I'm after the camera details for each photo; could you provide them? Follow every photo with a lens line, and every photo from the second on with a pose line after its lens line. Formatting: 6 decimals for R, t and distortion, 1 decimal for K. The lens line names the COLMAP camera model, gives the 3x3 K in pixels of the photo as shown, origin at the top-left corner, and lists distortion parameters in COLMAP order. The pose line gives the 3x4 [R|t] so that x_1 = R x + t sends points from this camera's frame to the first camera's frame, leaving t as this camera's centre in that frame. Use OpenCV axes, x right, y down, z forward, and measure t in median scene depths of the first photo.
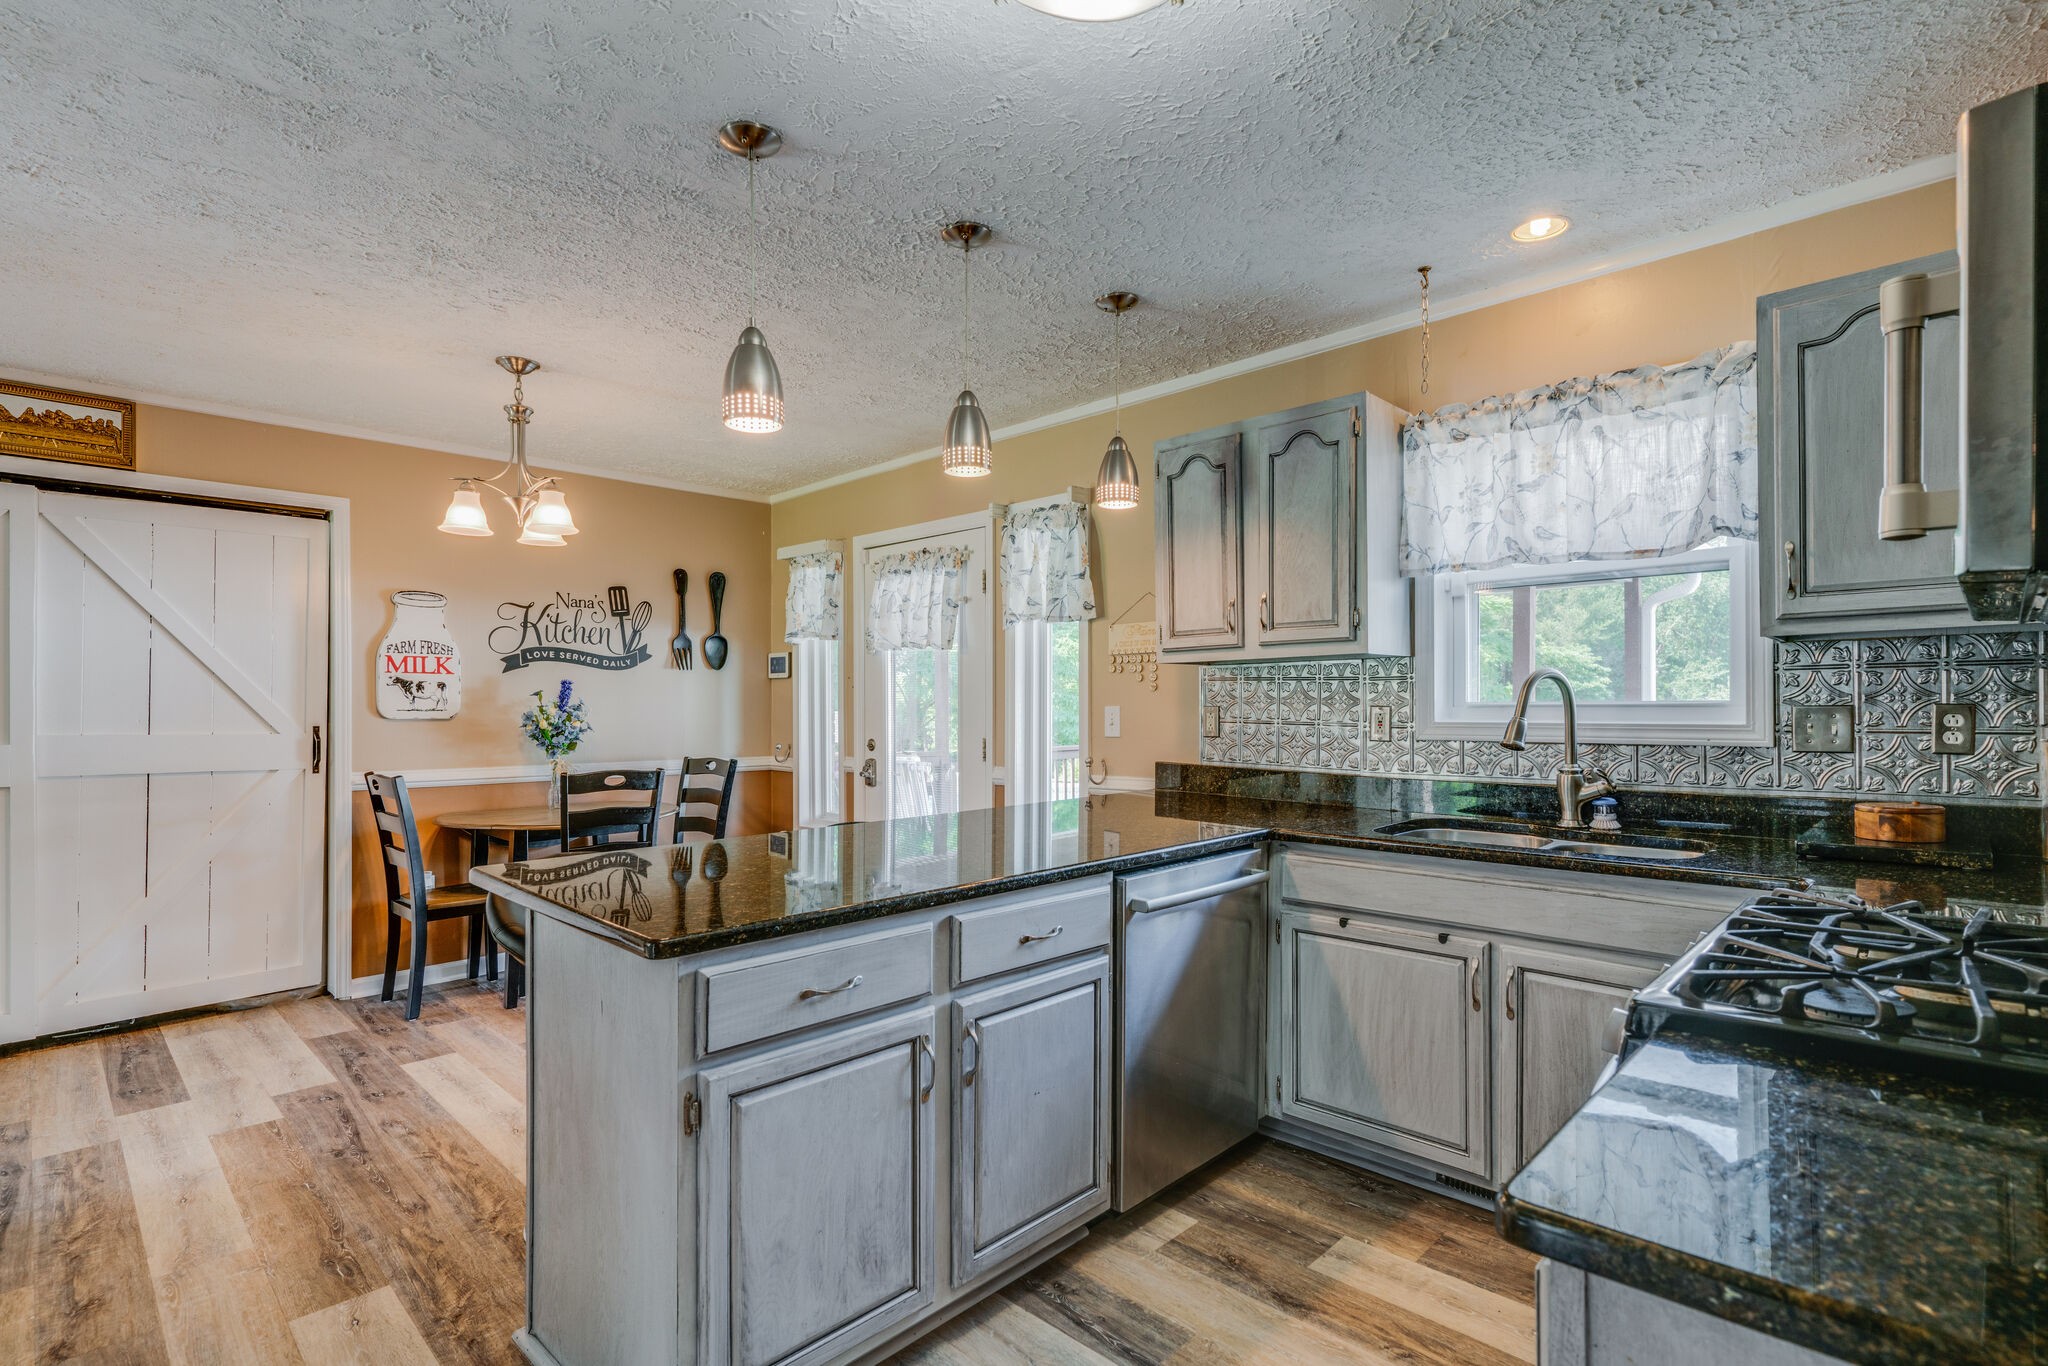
lens RADIAL K [[978.7, 0, 1015.6], [0, 978.7, 703.9], [0, 0, 1]] dist [-0.001289, -0.001695]
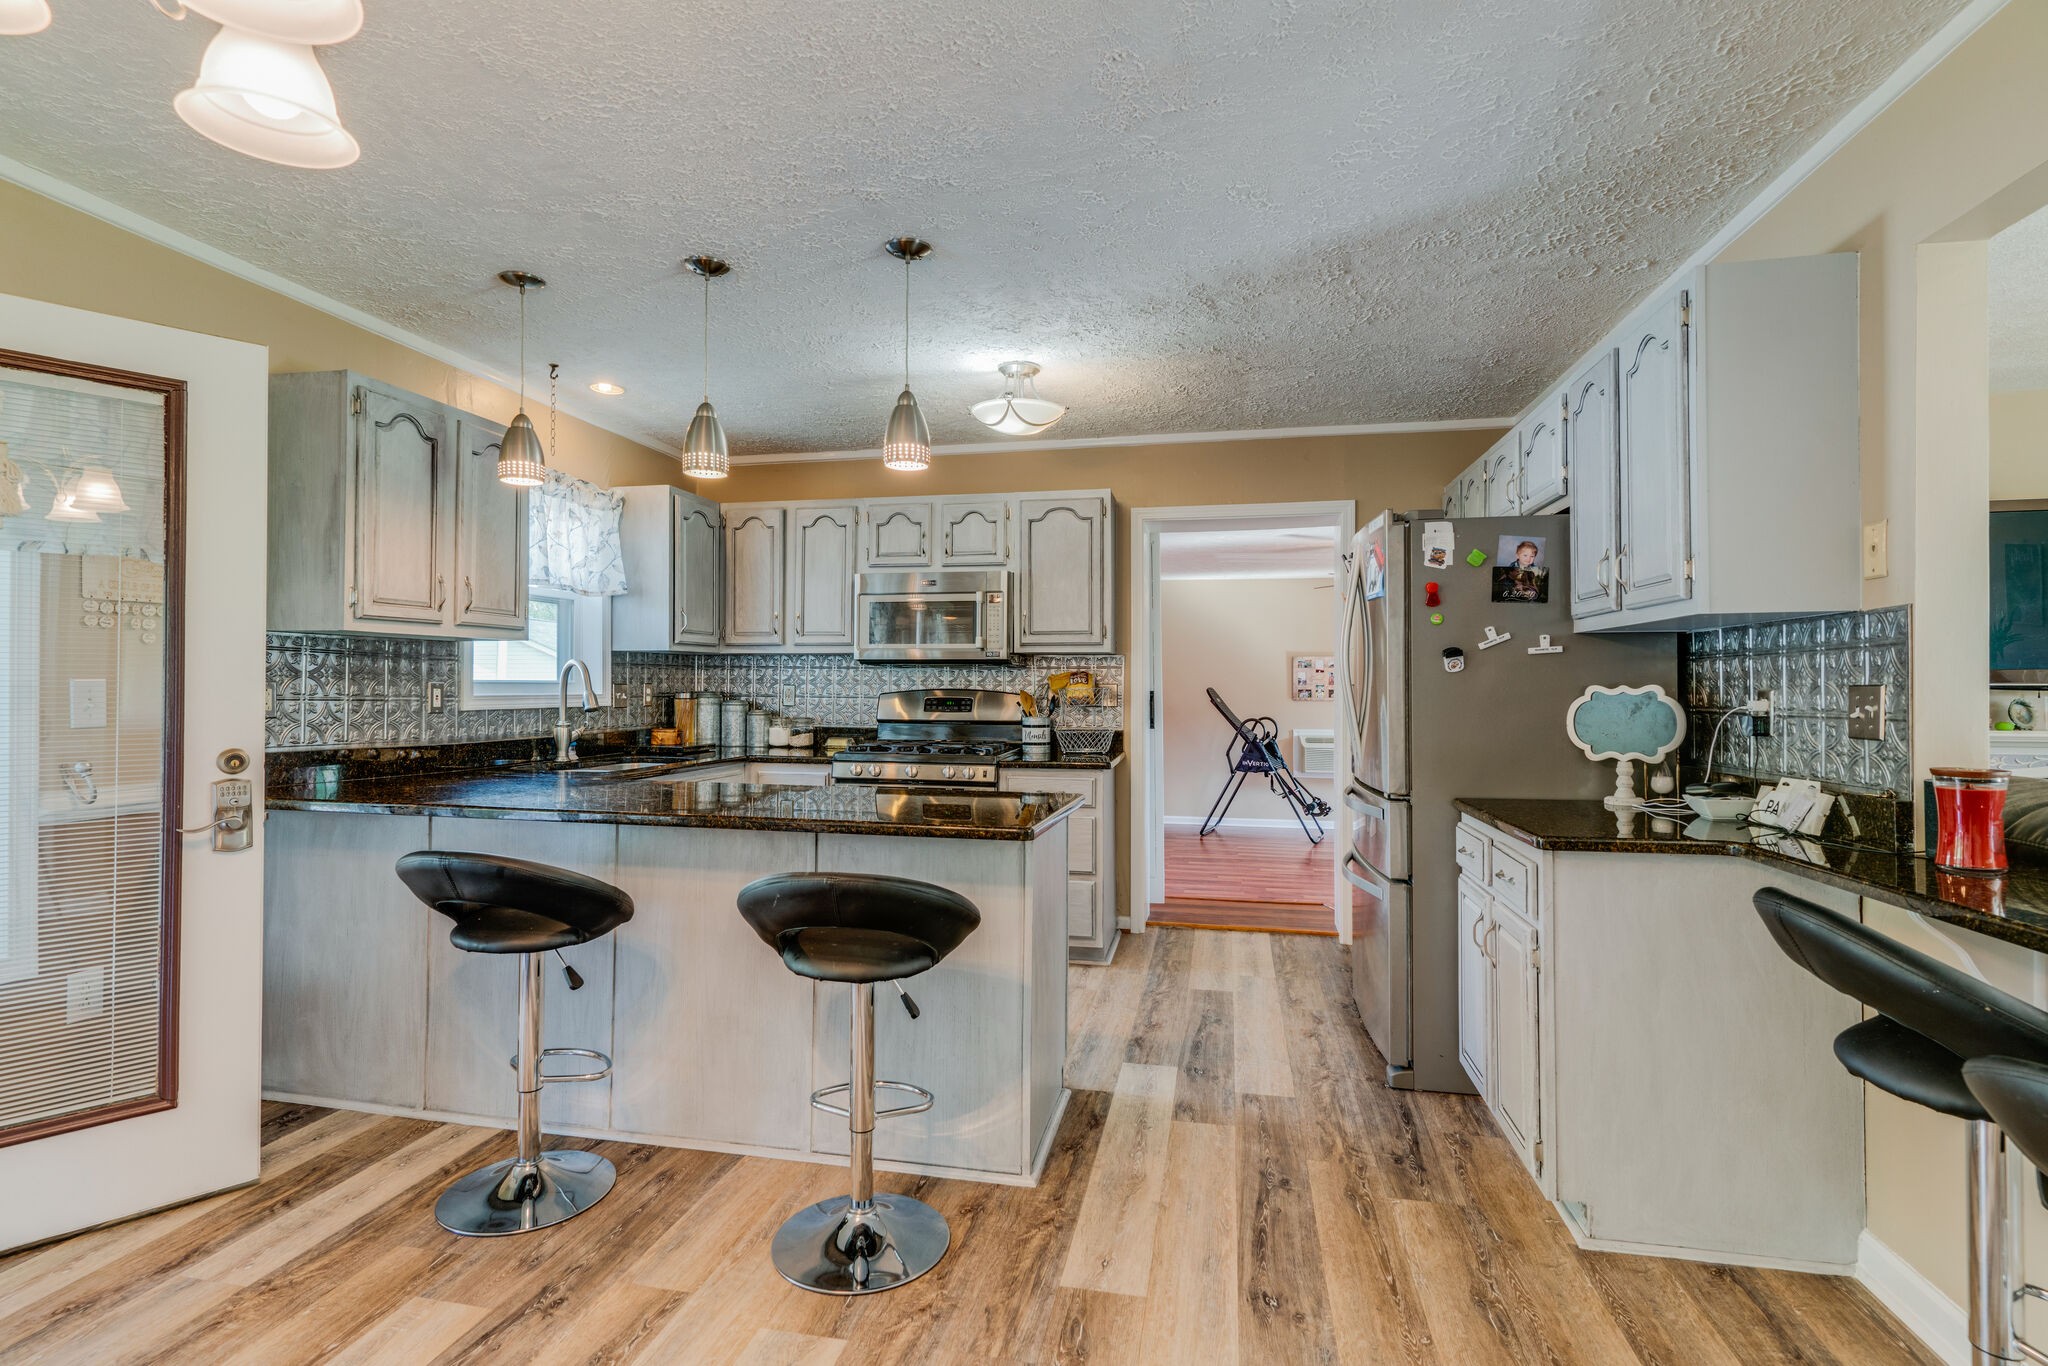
lens RADIAL K [[971.2, 0, 1024.0], [0, 971.2, 683.0], [0, 0, 1]] dist [-0.001943, -0.000827]
pose [[-0.544963, 0.001808, 0.838458, -1.138340], [-0.008909, 0.999929, -0.007947, 0.007122], [-0.838413, -0.011800, -0.544908, 1.244675]]
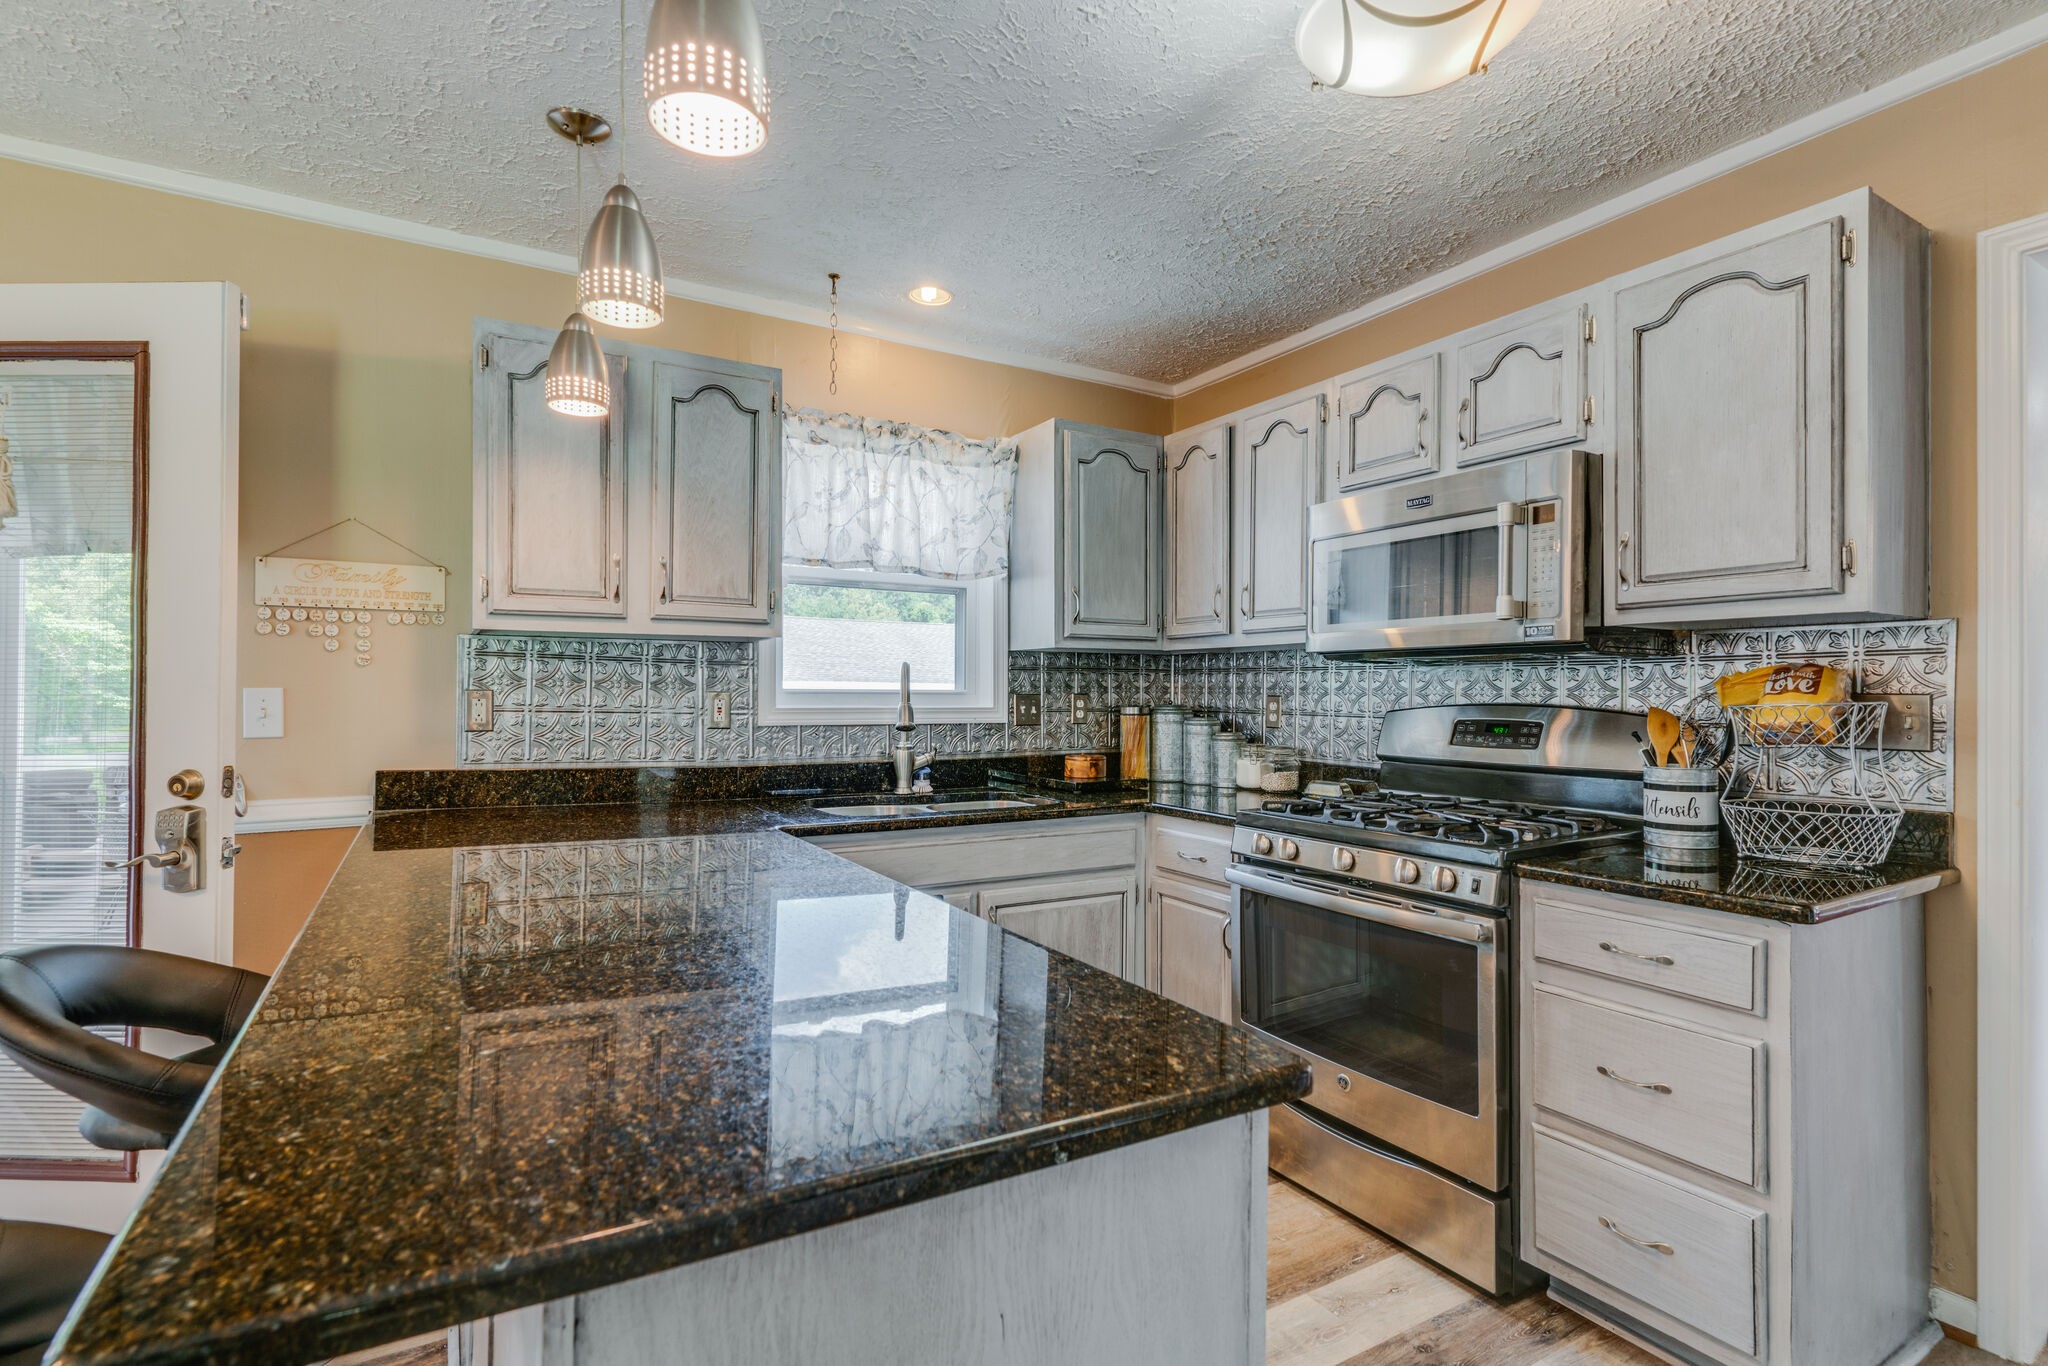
lens RADIAL K [[971.2, 0, 1024.0], [0, 971.2, 683.0], [0, 0, 1]] dist [-0.001943, -0.000827]
pose [[0.246830, 0.013699, 0.968962, -0.562536], [-0.011467, 0.999871, -0.011215, 0.000937], [-0.968991, -0.008343, 0.246956, 0.570790]]
